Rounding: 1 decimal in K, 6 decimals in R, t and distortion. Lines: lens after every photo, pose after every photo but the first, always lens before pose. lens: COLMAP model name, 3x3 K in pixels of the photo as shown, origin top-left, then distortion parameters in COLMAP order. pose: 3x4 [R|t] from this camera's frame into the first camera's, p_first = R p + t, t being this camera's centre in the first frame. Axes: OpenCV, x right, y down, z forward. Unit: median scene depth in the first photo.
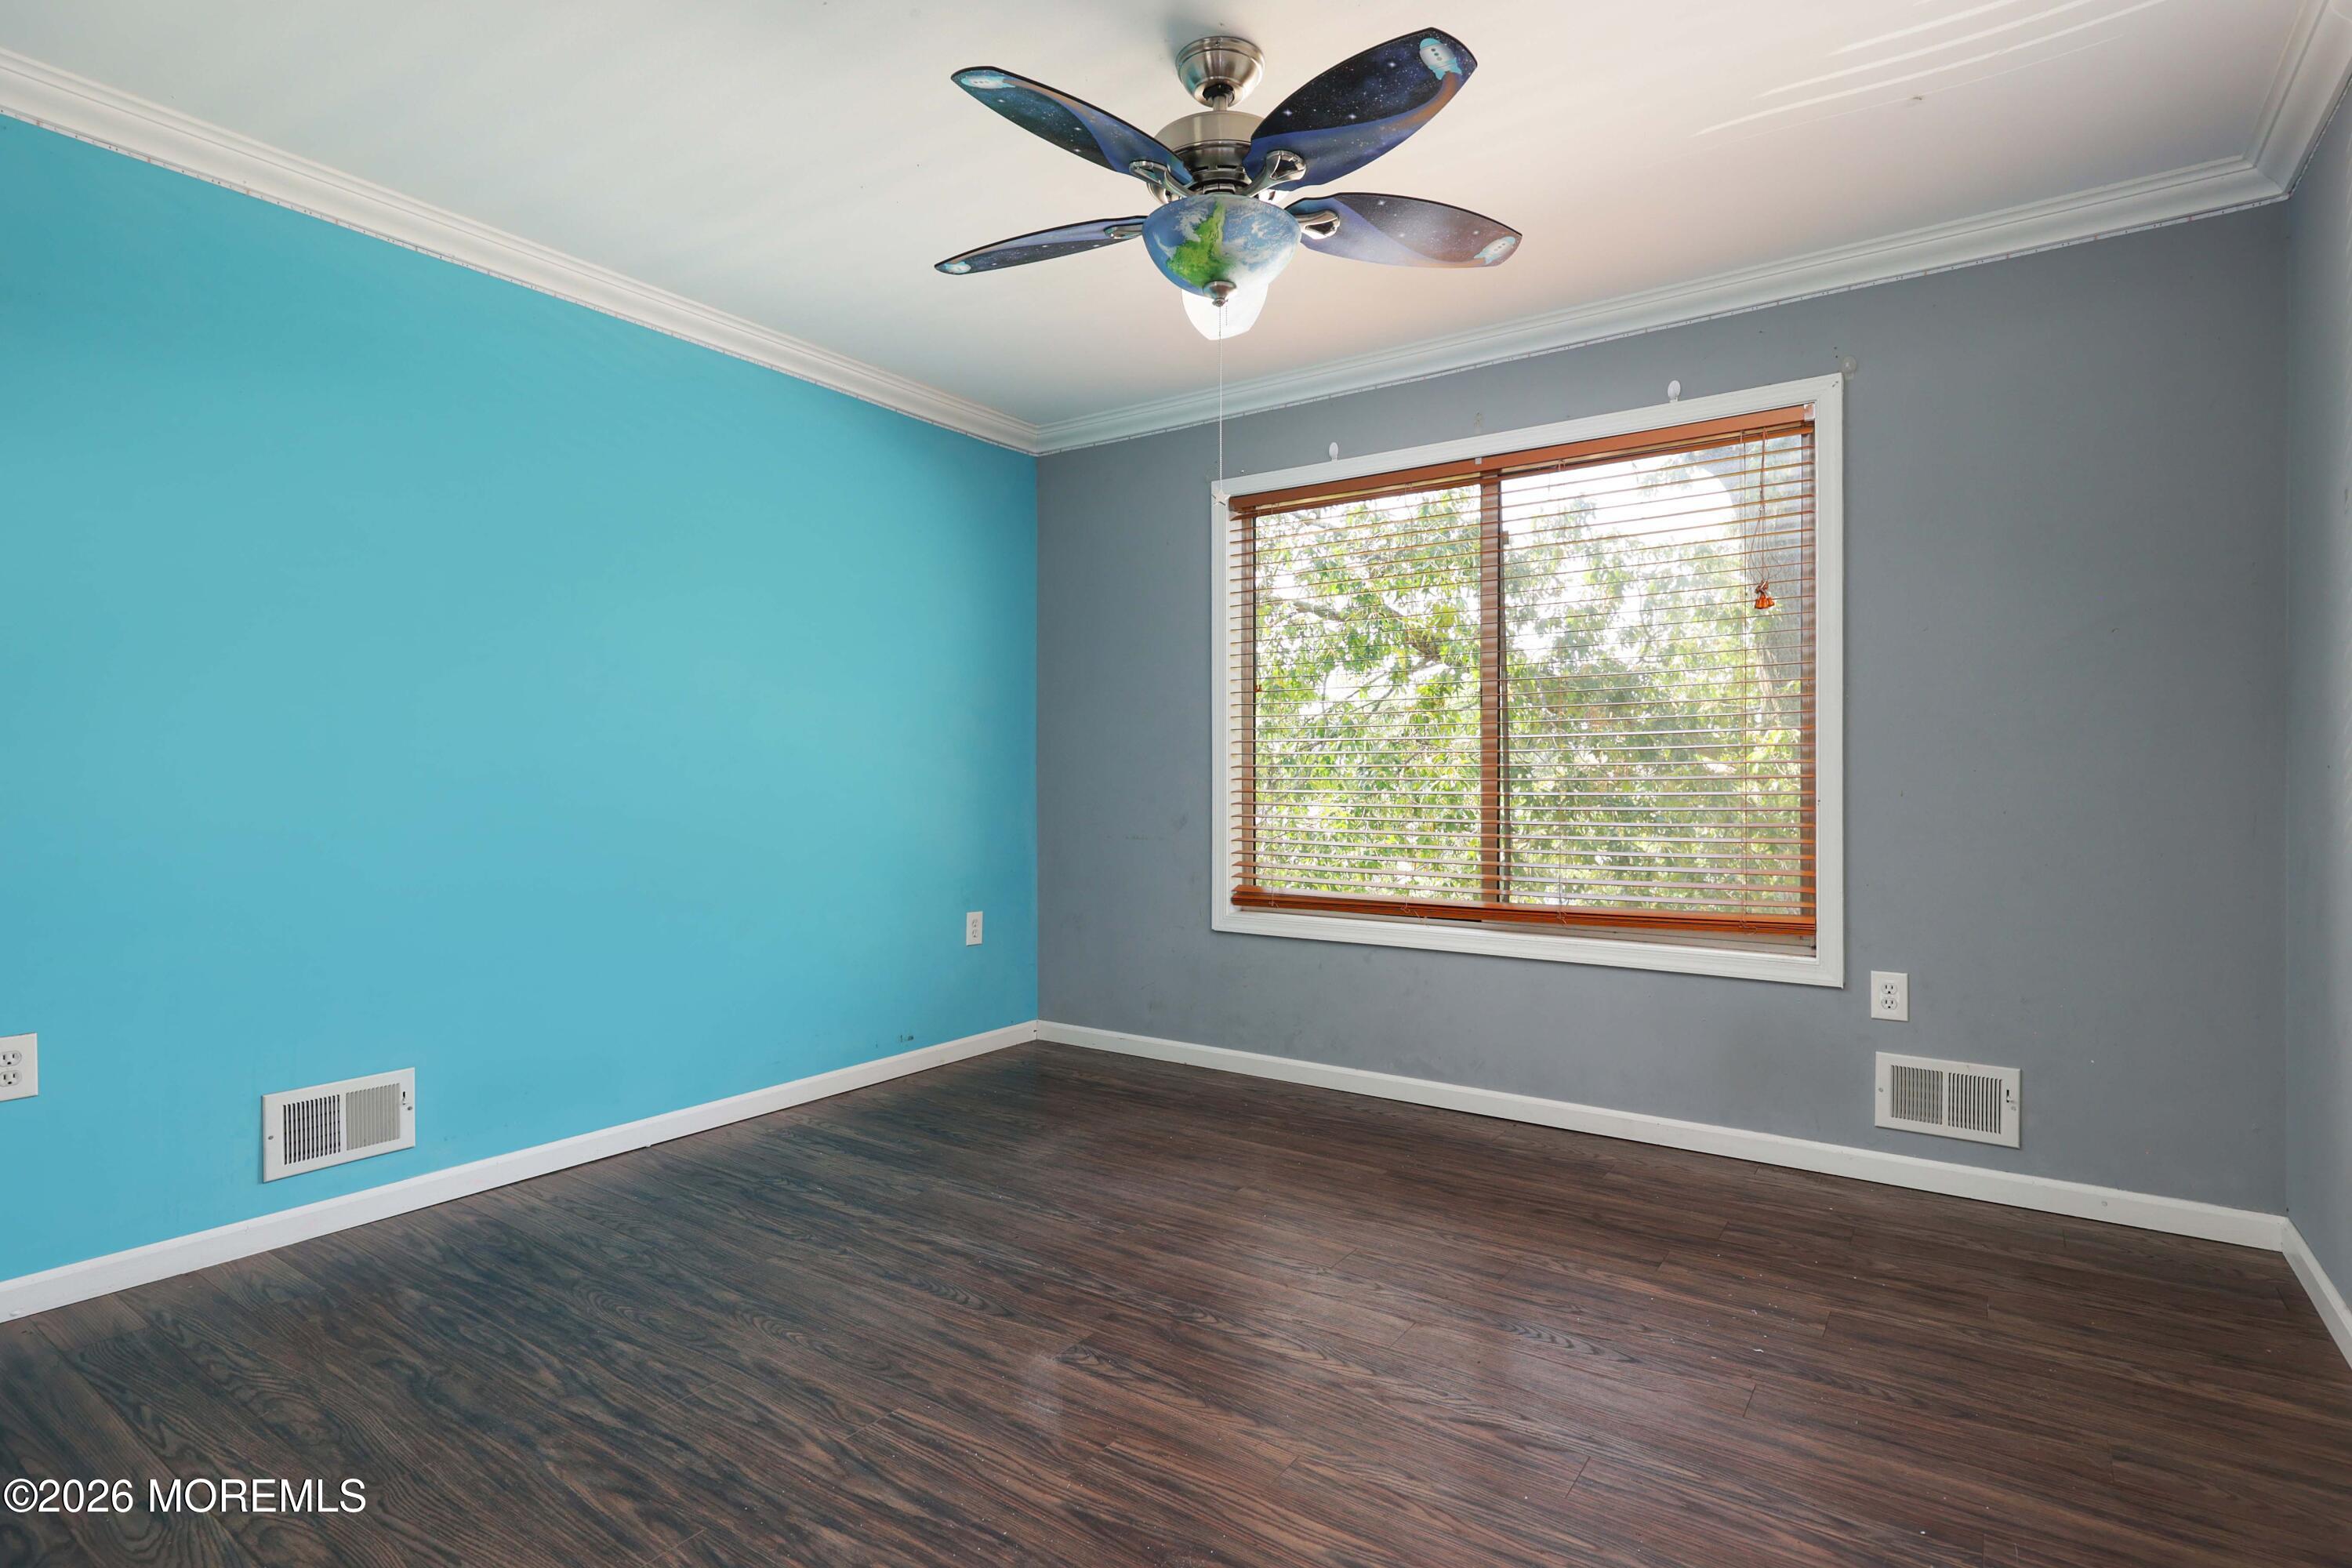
lens RADIAL K [[1157.6, 0, 1176.0], [0, 1157.6, 784.0], [0, 0, 1]] dist [-0.000916, -0.000088]
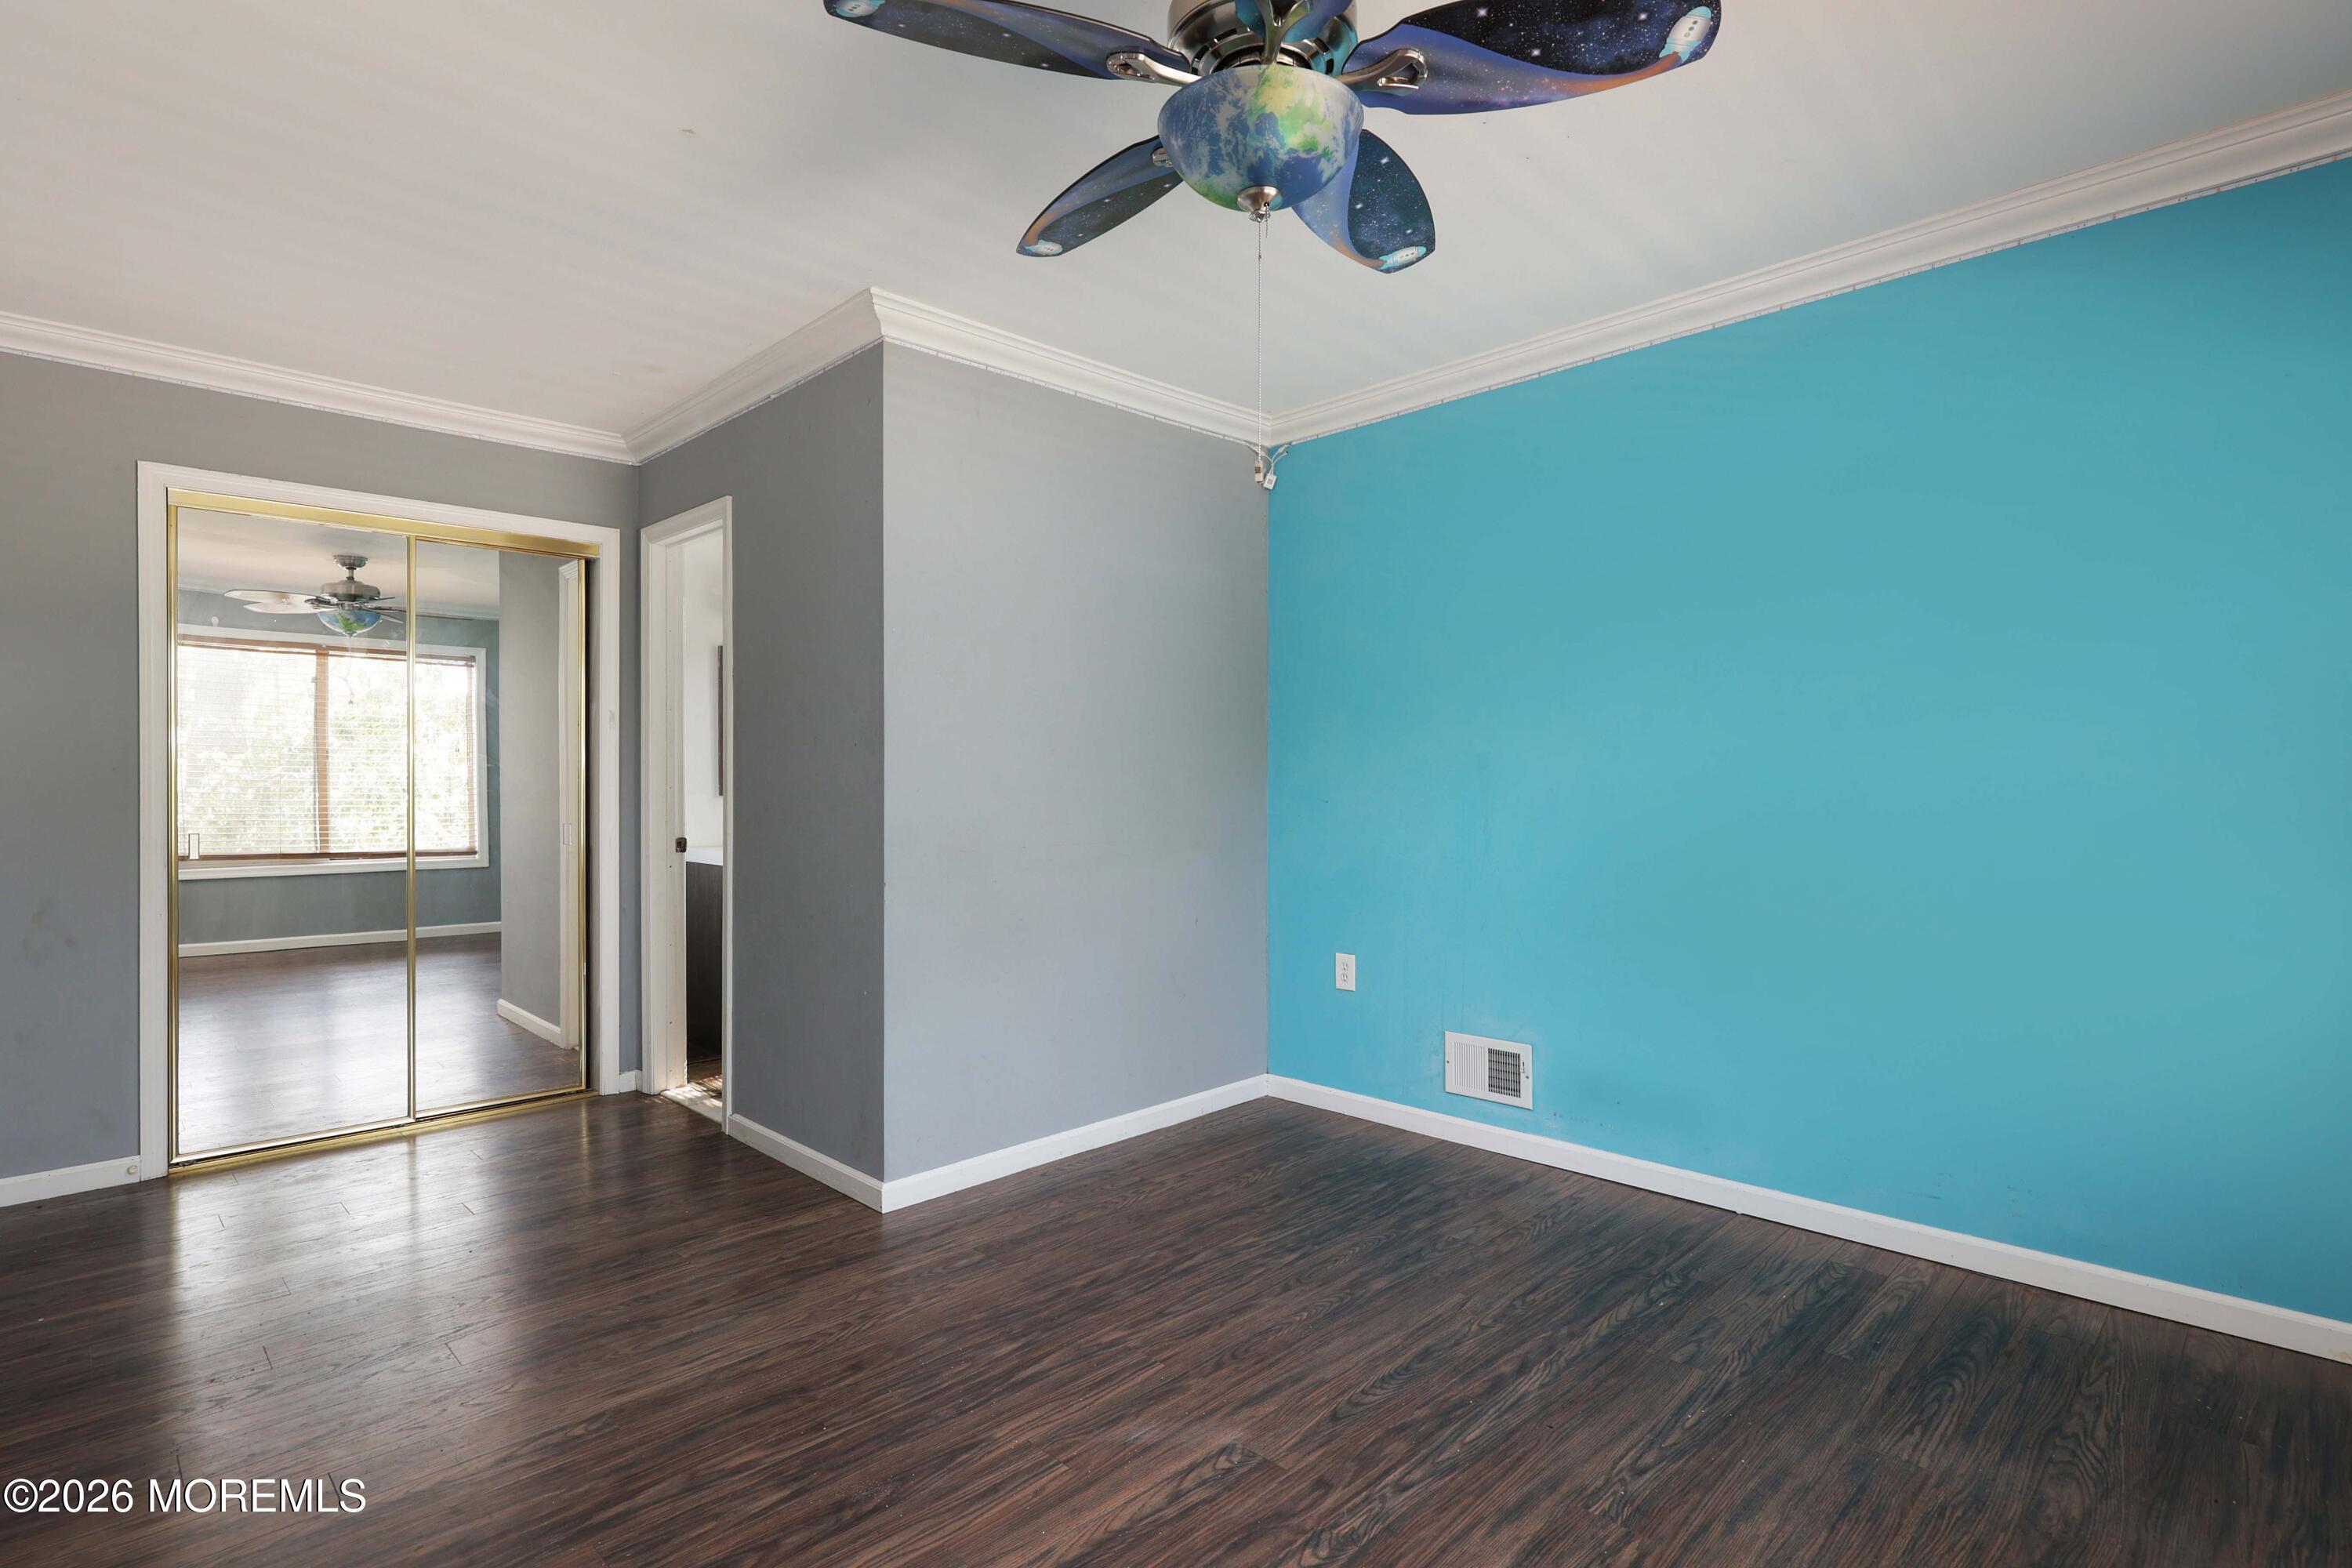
lens RADIAL K [[1157.6, 0, 1176.0], [0, 1157.6, 784.0], [0, 0, 1]] dist [-0.000916, -0.000088]
pose [[-0.179934, -0.000395, -0.983679, 0.720774], [-0.002304, 0.999997, 0.000020, -0.042089], [0.983676, 0.002270, -0.179934, 0.956562]]
